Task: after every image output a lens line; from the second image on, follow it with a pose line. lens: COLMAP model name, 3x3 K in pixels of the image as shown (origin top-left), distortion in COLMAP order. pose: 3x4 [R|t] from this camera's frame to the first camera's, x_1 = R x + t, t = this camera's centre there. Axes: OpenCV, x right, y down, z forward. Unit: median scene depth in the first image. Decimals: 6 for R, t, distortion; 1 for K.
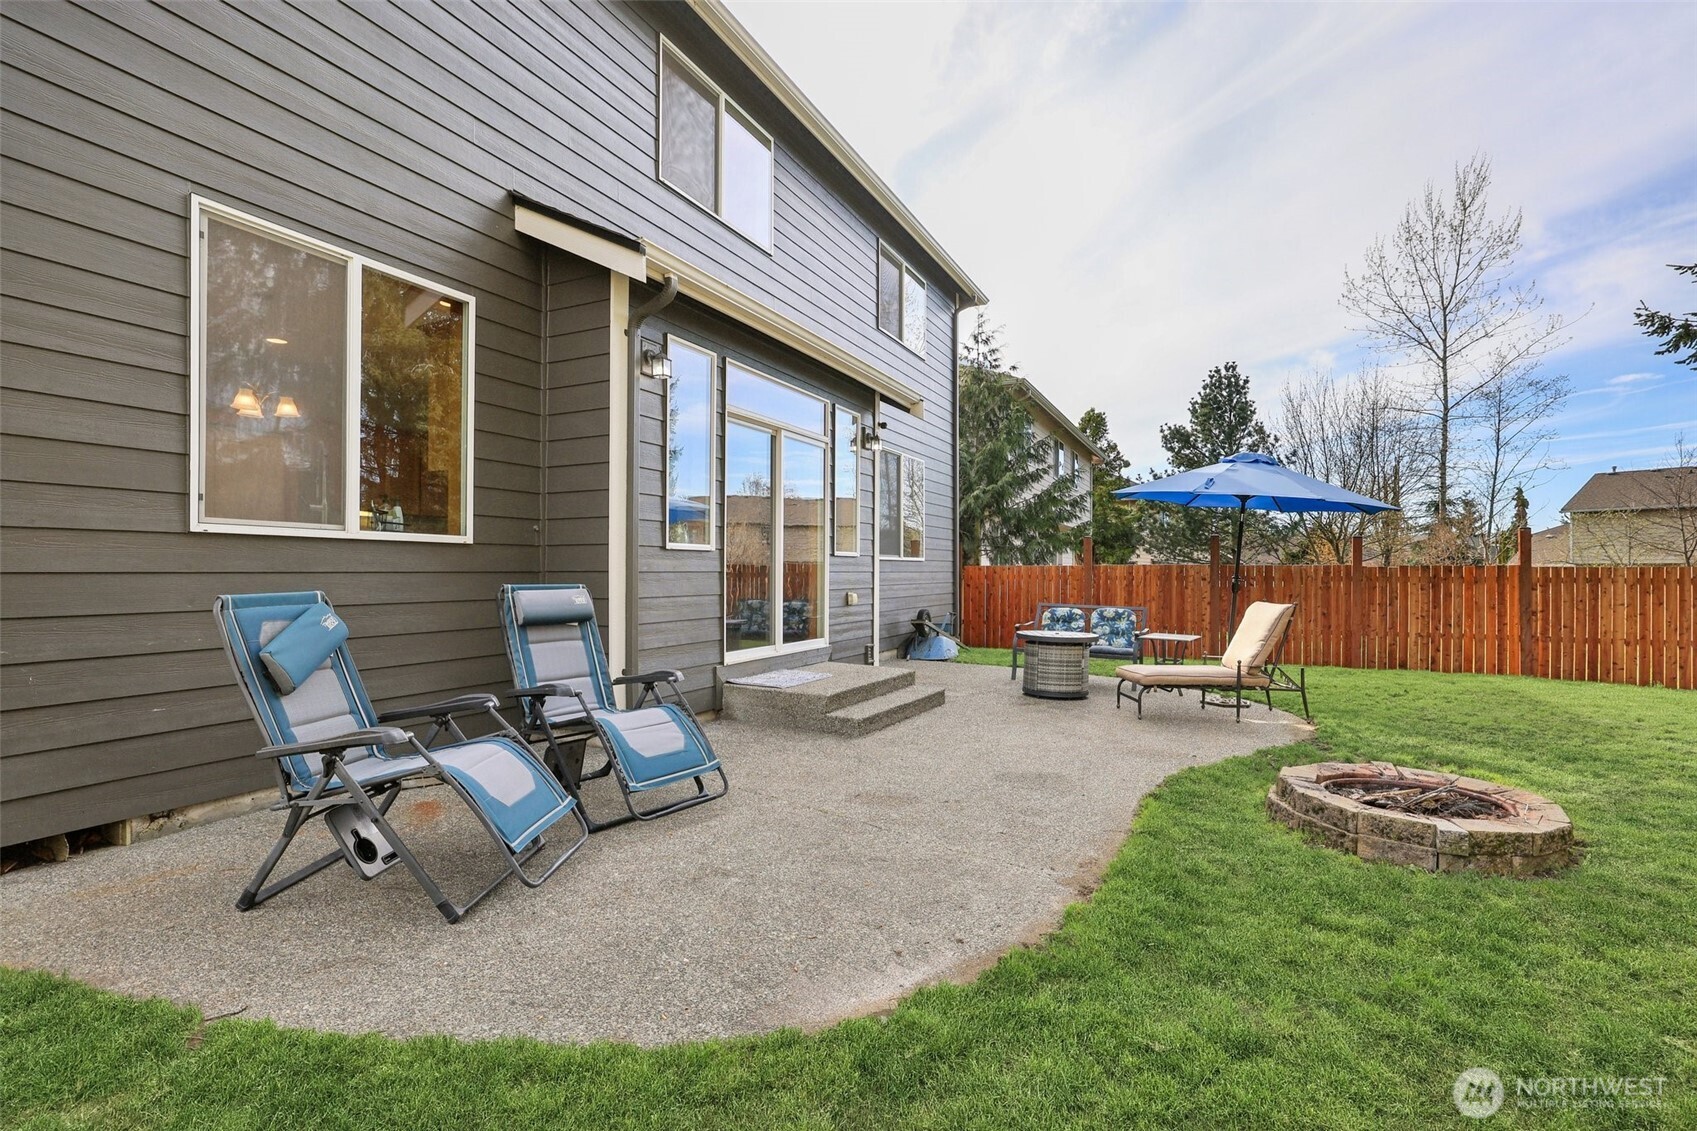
lens RADIAL K [[817.1, 0, 849.8], [0, 817.1, 568.4], [0, 0, 1]] dist [-0.006188, 0.000400]
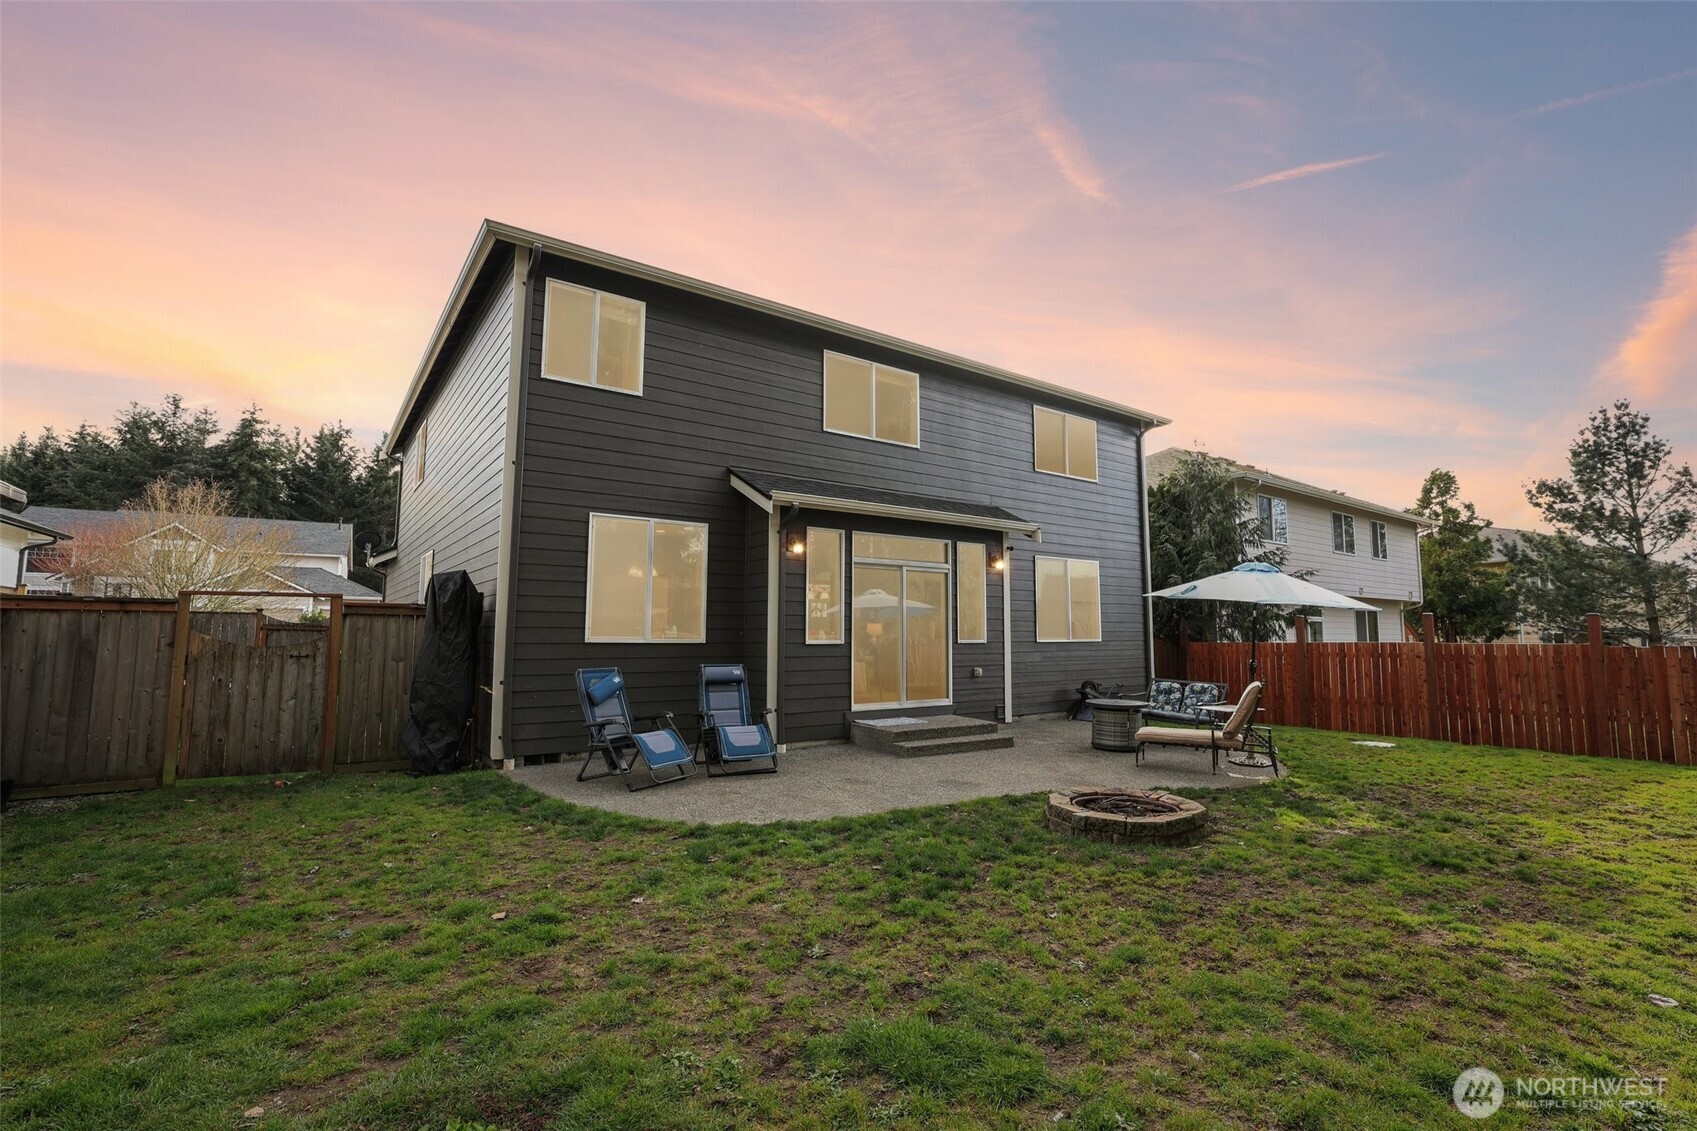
lens RADIAL K [[778.8, 0, 847.2], [0, 778.8, 562.1], [0, 0, 1]] dist [-0.009213, 0.000925]
pose [[0.871180, -0.047632, -0.488648, 0.498044], [0.003063, 0.995791, -0.091607, -0.031976], [0.490955, 0.078310, 0.867658, -0.331533]]
